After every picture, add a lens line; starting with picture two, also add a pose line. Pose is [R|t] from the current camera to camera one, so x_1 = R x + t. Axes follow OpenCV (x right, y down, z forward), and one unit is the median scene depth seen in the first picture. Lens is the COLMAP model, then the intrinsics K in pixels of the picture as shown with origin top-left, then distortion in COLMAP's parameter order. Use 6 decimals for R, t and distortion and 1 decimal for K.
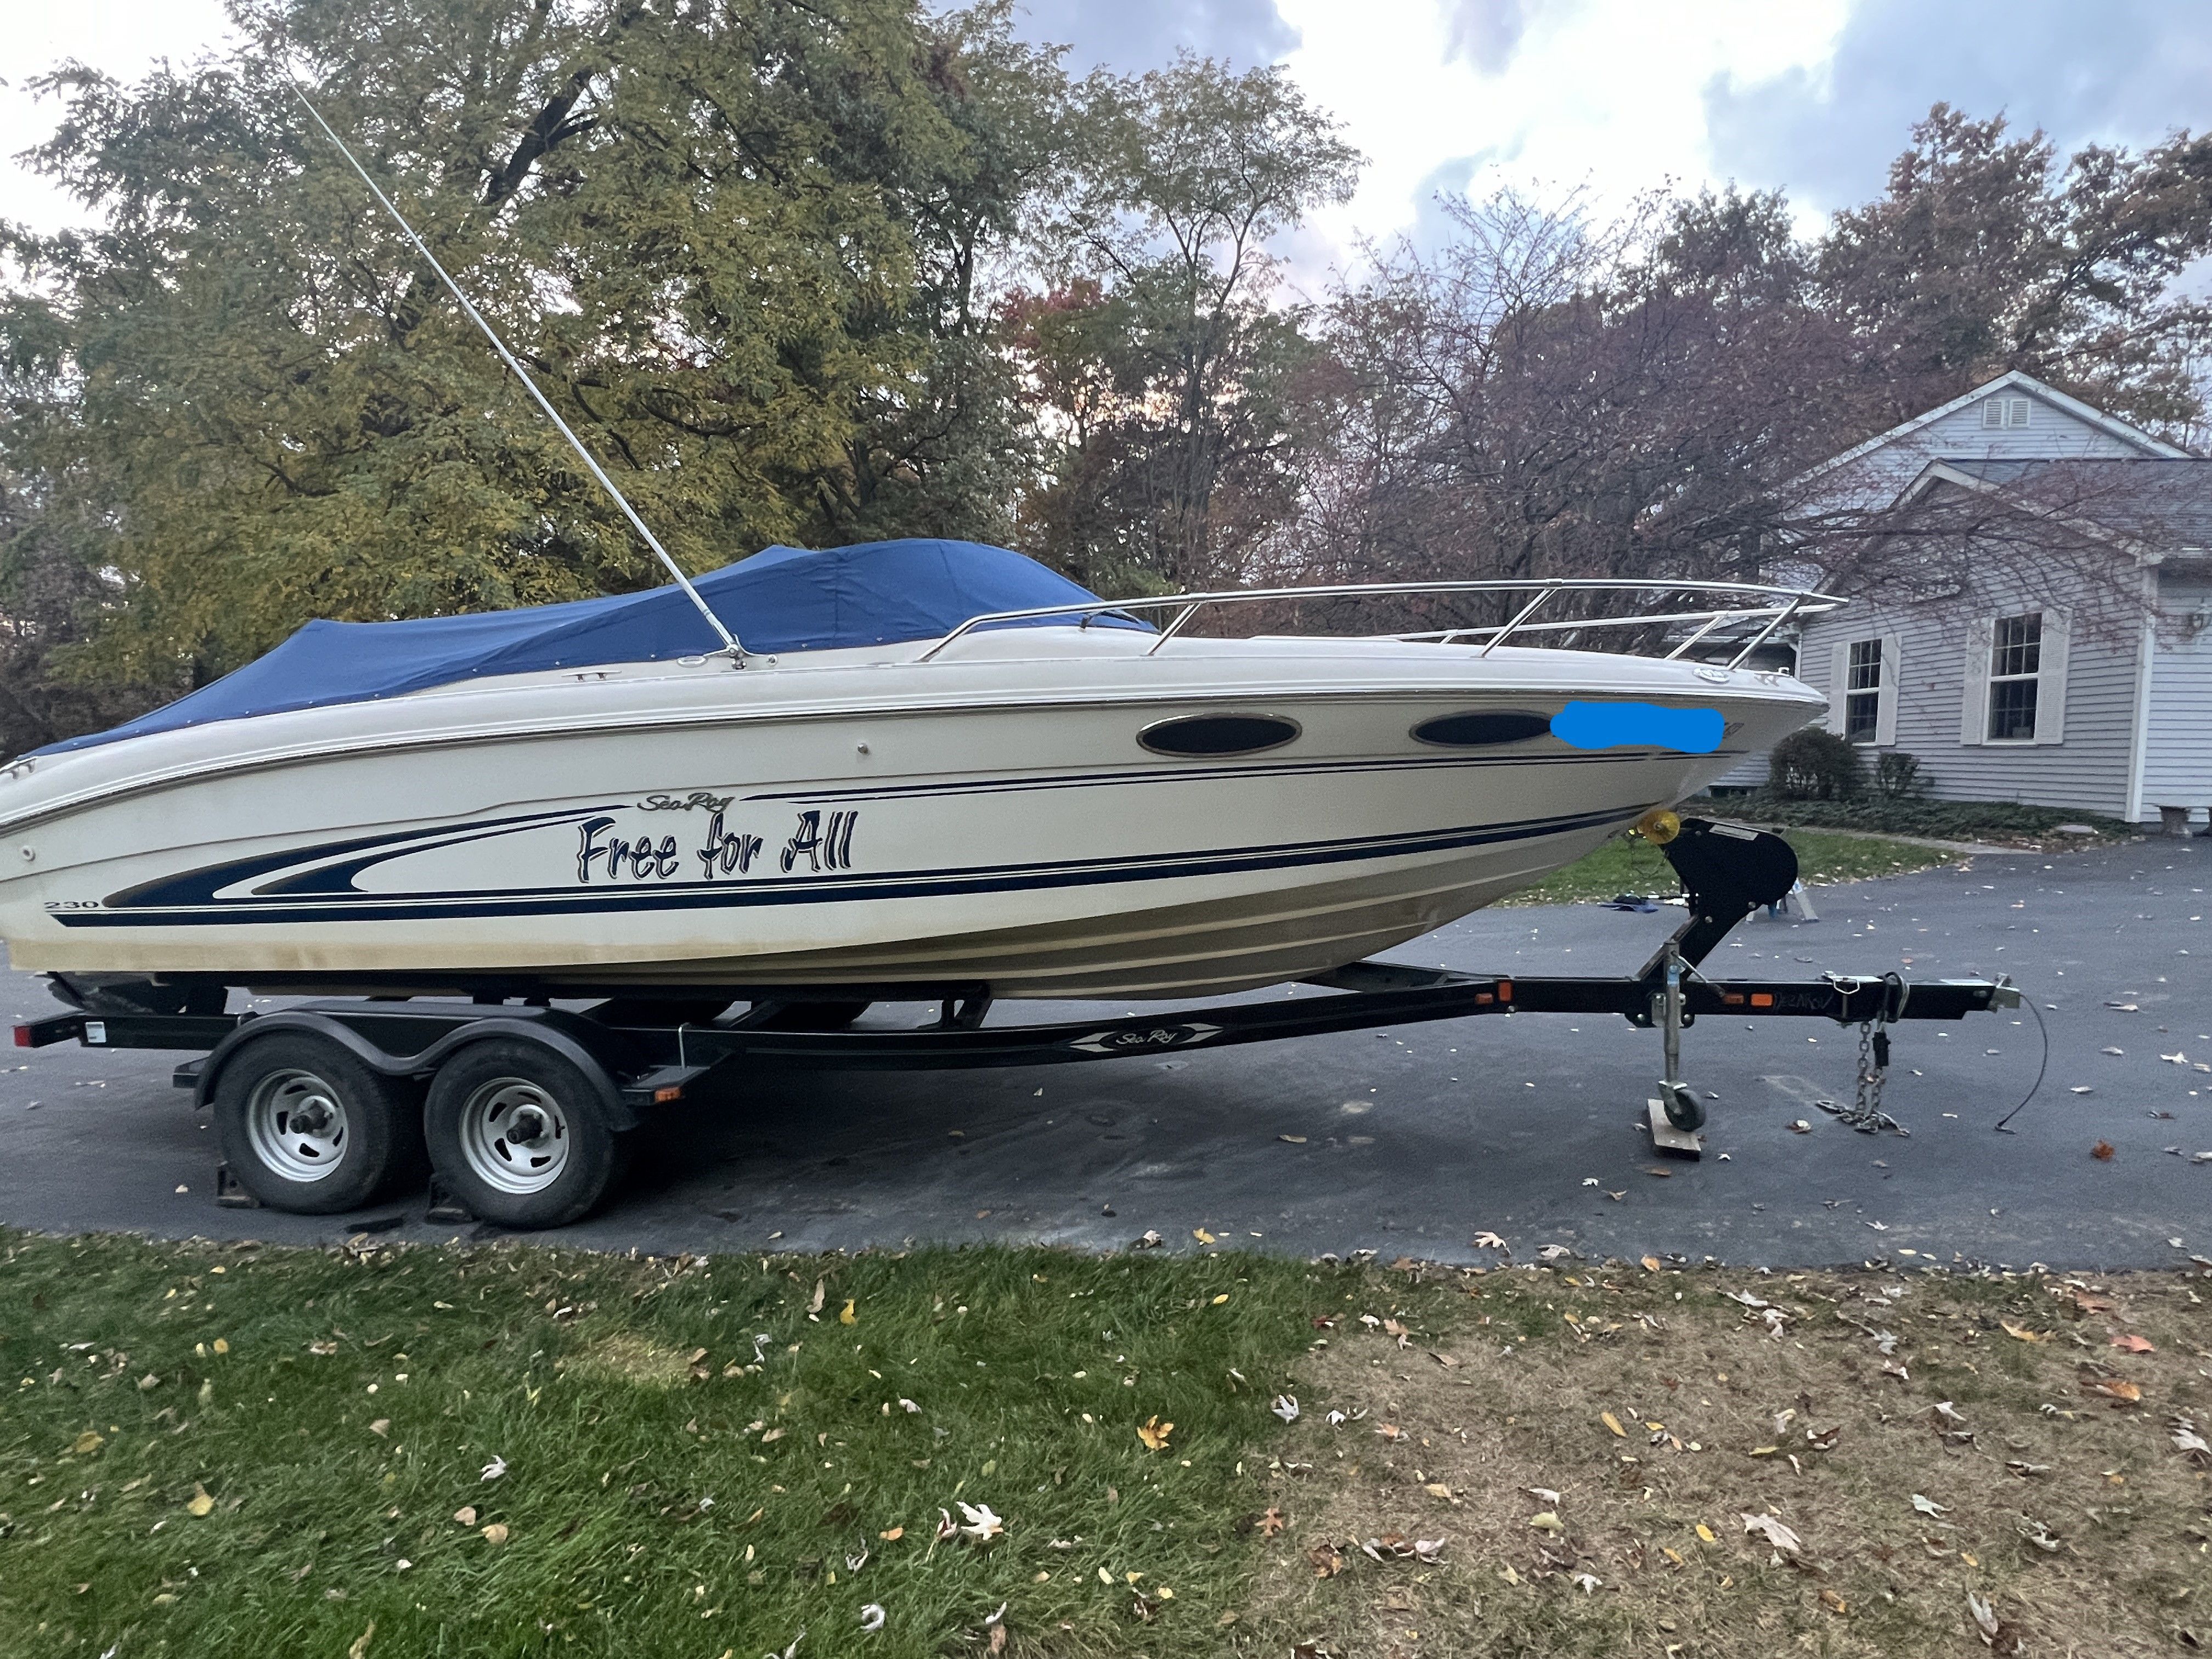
lens RADIAL K [[1083.0, 0, 1098.7], [0, 1083.0, 831.7], [0, 0, 1]] dist [-0.001792, 0.000332]
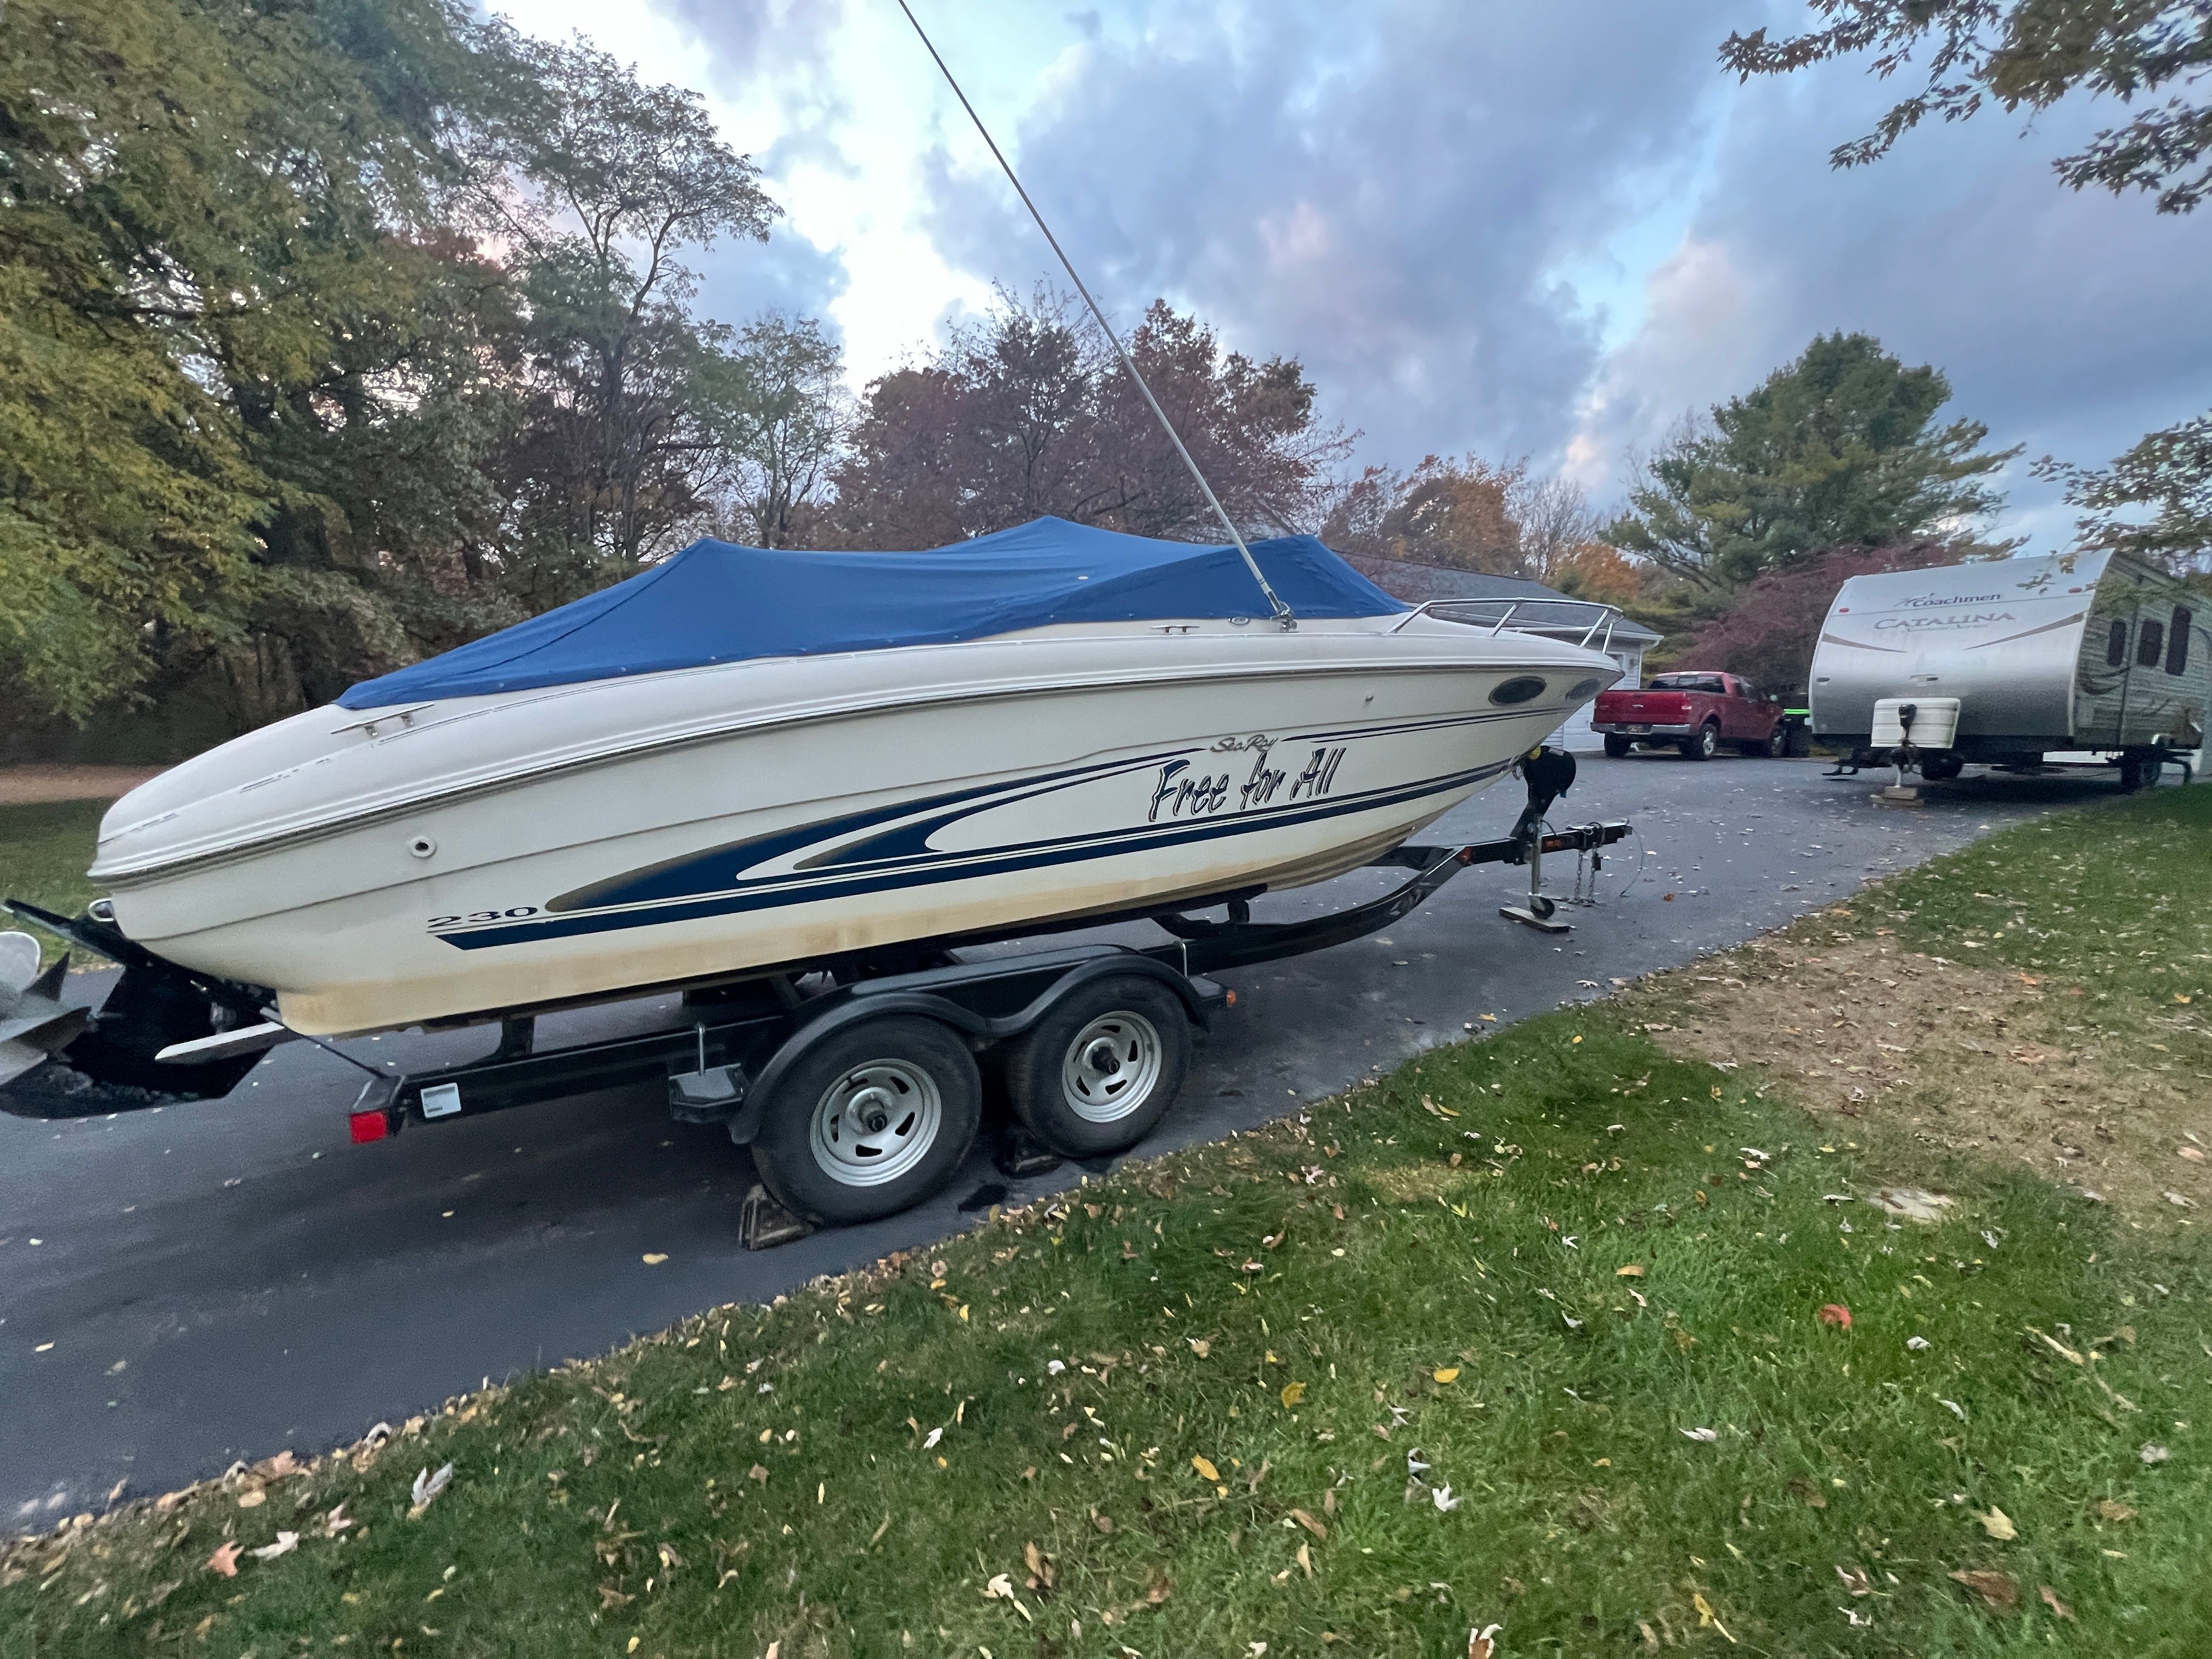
lens RADIAL K [[881.1, 0, 1103.7], [0, 881.1, 829.2], [0, 0, 1]] dist [-0.000512, -0.000059]
pose [[0.793044, -0.080491, 0.603824, -0.987866], [0.053939, 0.996617, 0.062010, -0.002484], [-0.606772, -0.016606, 0.794702, 0.310815]]
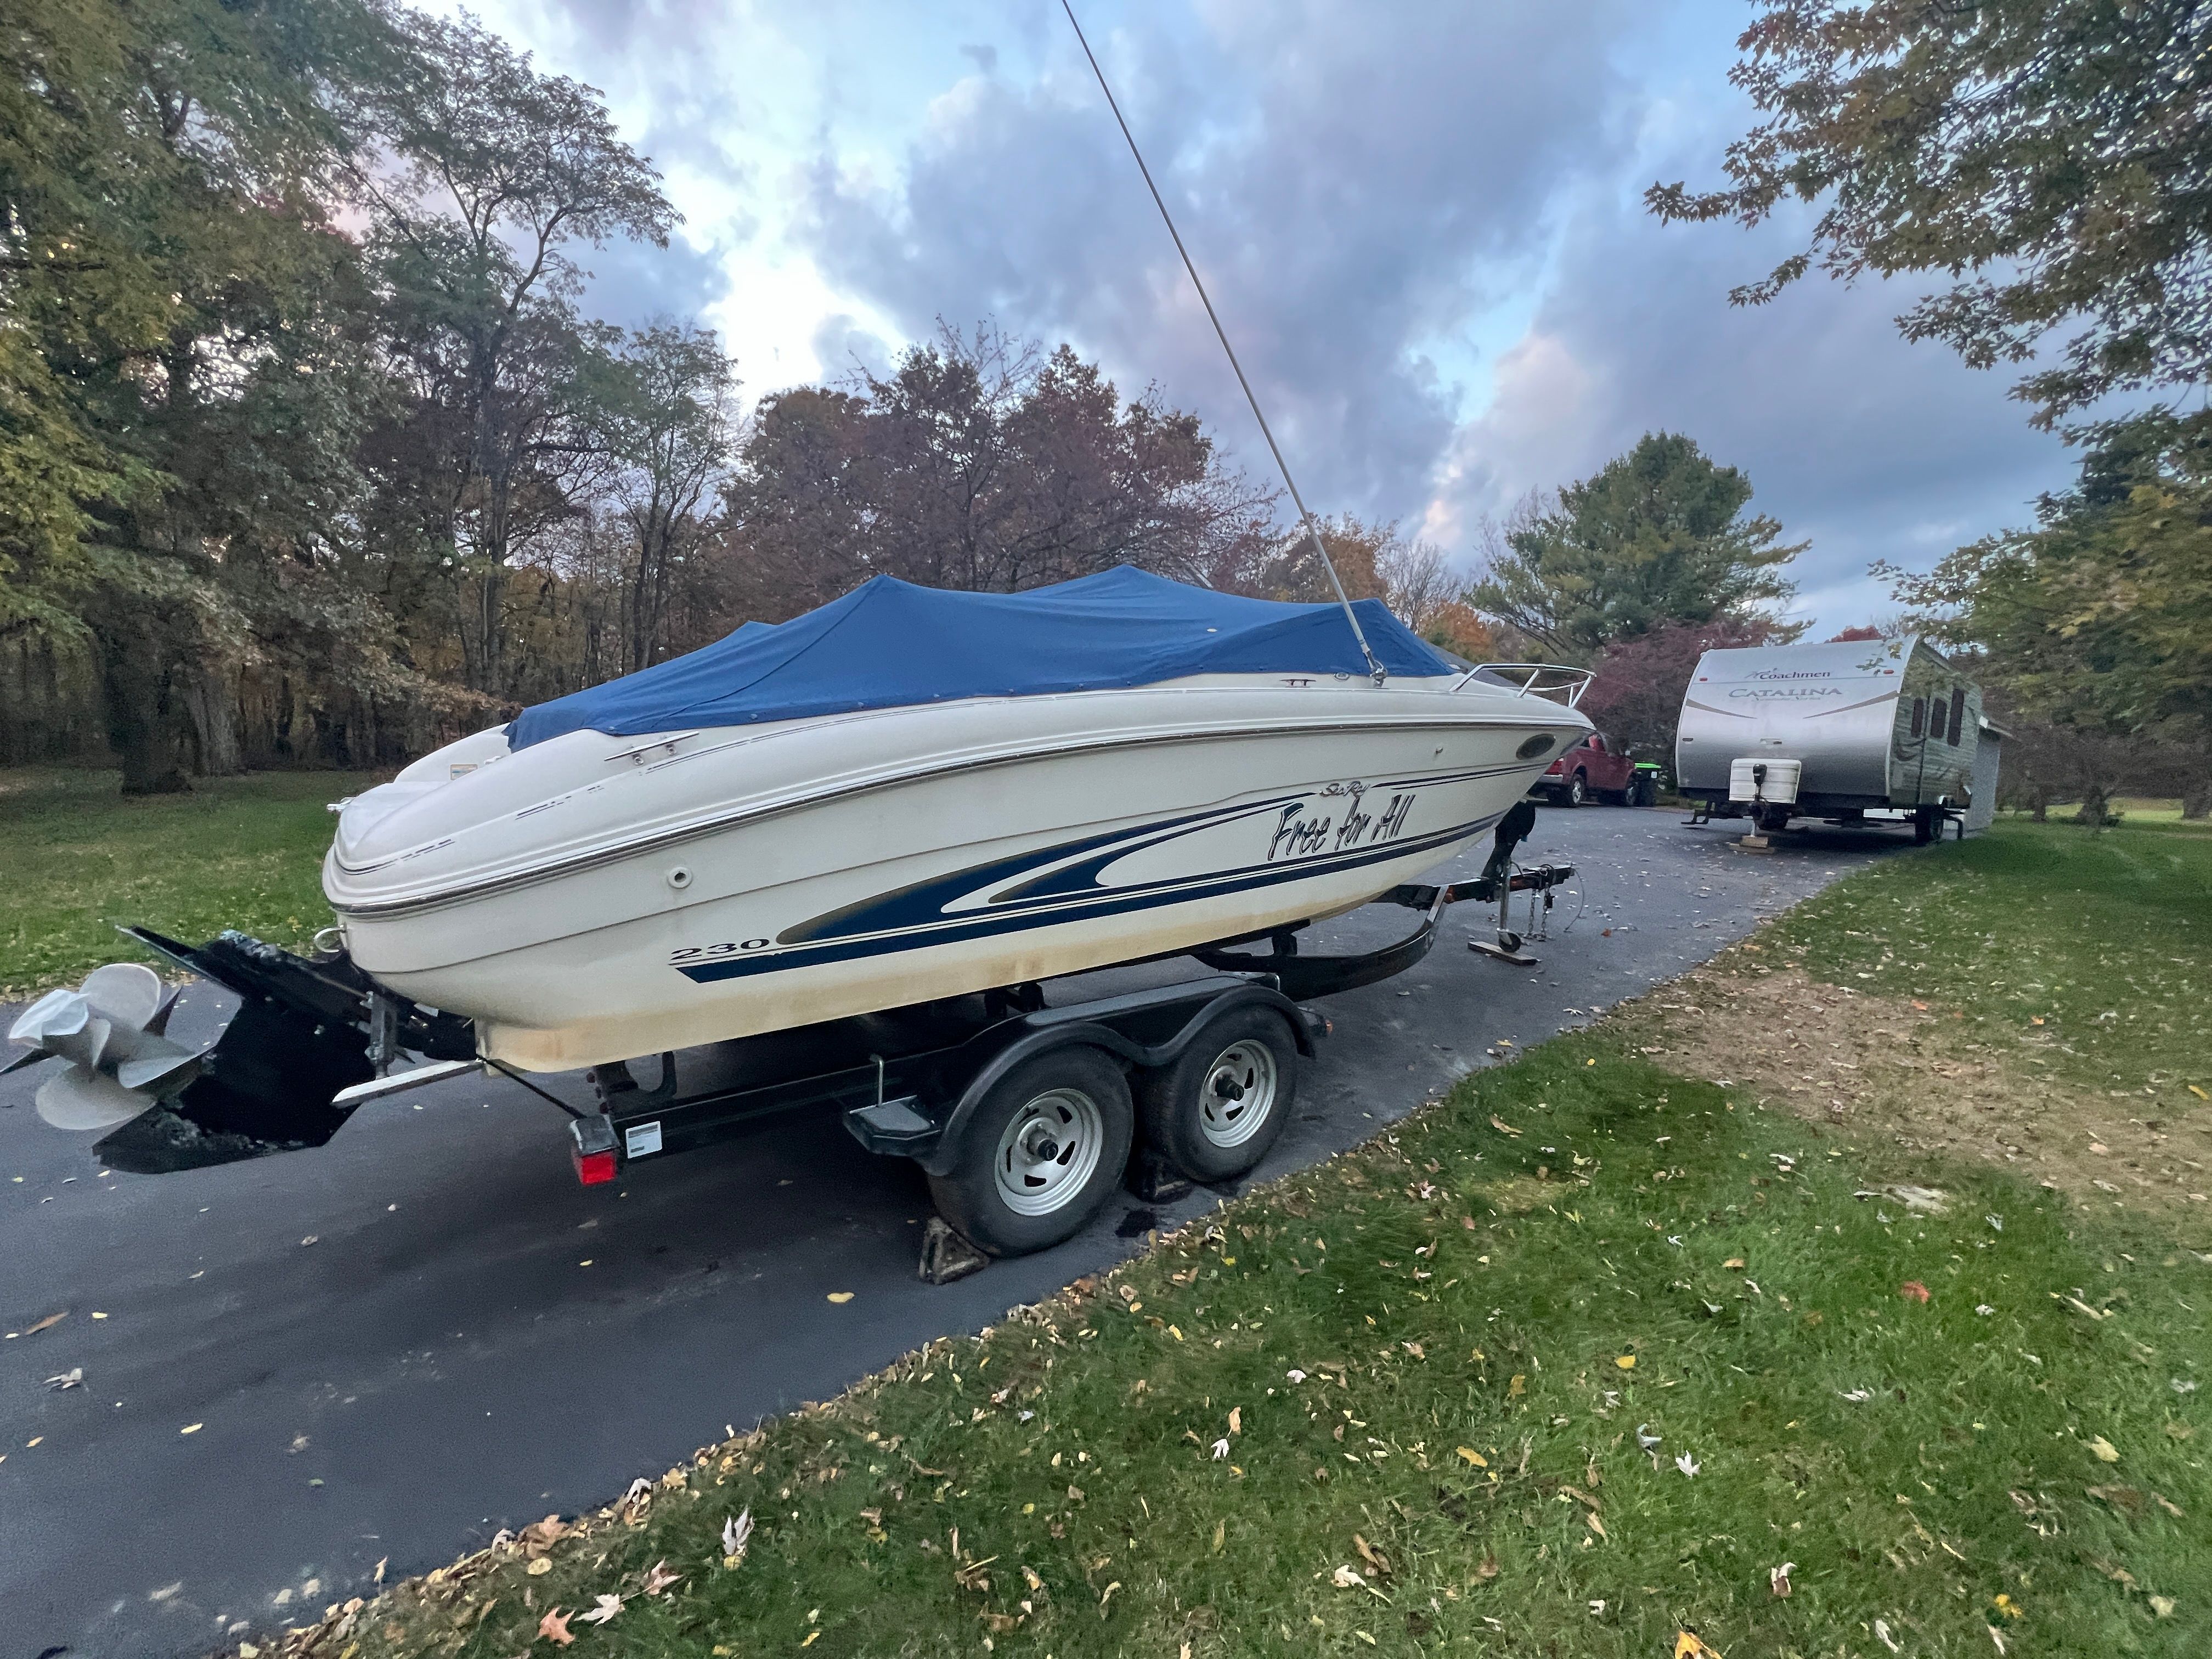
lens RADIAL K [[881.1, 0, 1103.7], [0, 881.1, 829.2], [0, 0, 1]] dist [-0.000512, -0.000059]
pose [[0.702848, -0.042197, 0.710087, -1.194084], [0.028097, 0.999107, 0.031561, -0.019520], [-0.710785, -0.002232, 0.703406, 0.440246]]
